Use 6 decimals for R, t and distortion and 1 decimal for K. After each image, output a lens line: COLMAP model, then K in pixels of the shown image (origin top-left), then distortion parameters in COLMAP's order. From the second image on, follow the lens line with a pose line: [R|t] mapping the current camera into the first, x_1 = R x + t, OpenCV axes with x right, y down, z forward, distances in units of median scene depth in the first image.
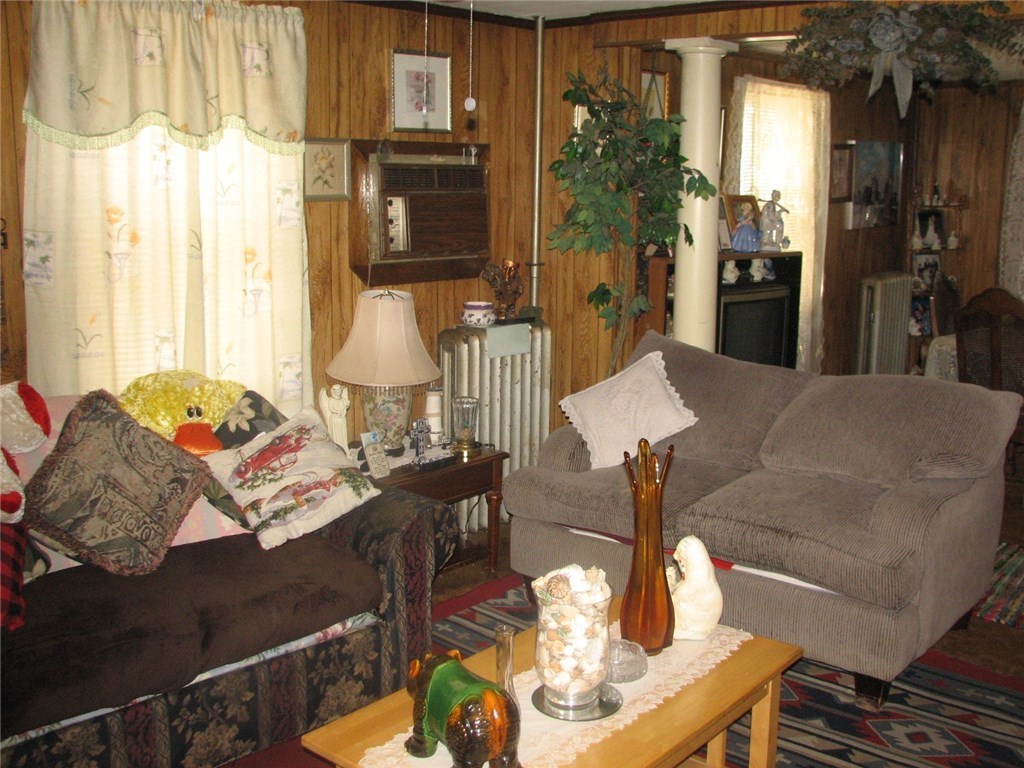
lens RADIAL K [[1097.0, 0, 535.8], [0, 1097.0, 384.2], [0, 0, 1]] dist [-0.209982, 0.281546]
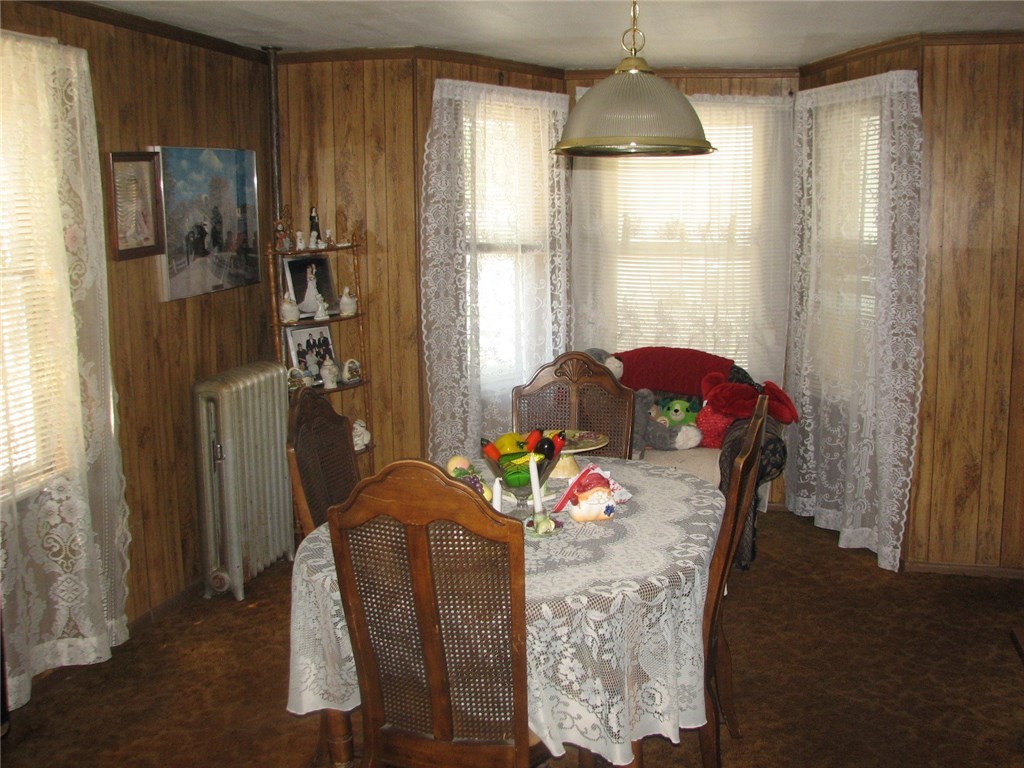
lens RADIAL K [[1097.0, 0, 535.8], [0, 1097.0, 384.2], [0, 0, 1]] dist [-0.209982, 0.281546]
pose [[0.874656, -0.094782, 0.475387, 0.343260], [0.106757, 0.994283, 0.001819, -0.146148], [-0.472842, 0.049160, 0.879775, 0.743688]]
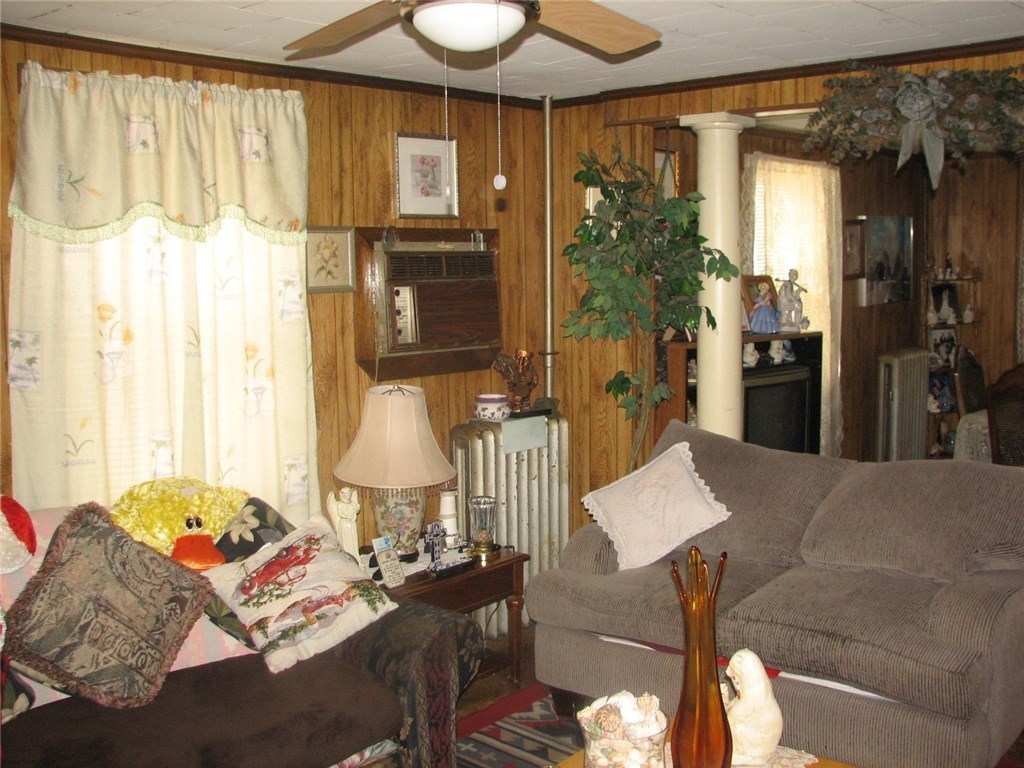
lens RADIAL K [[1097.0, 0, 535.8], [0, 1097.0, 384.2], [0, 0, 1]] dist [-0.209982, 0.281546]
pose [[0.999639, -0.026707, 0.003023, -0.018823], [0.026861, 0.996625, -0.077566, -0.010571], [-0.000941, 0.077620, 0.996983, 0.057894]]
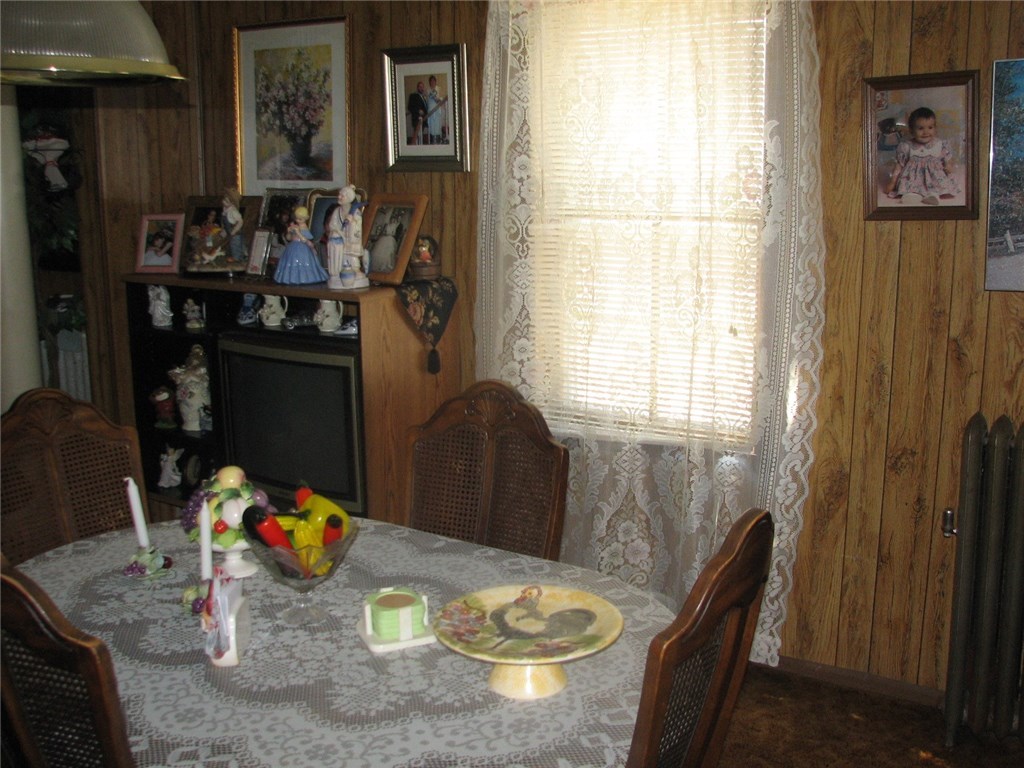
lens RADIAL K [[1097.0, 0, 535.8], [0, 1097.0, 384.2], [0, 0, 1]] dist [-0.209982, 0.281546]
pose [[0.182196, 0.189449, -0.964839, 1.172454], [-0.175268, 0.971805, 0.157720, -0.261032], [0.967515, 0.140369, 0.210263, 1.395347]]
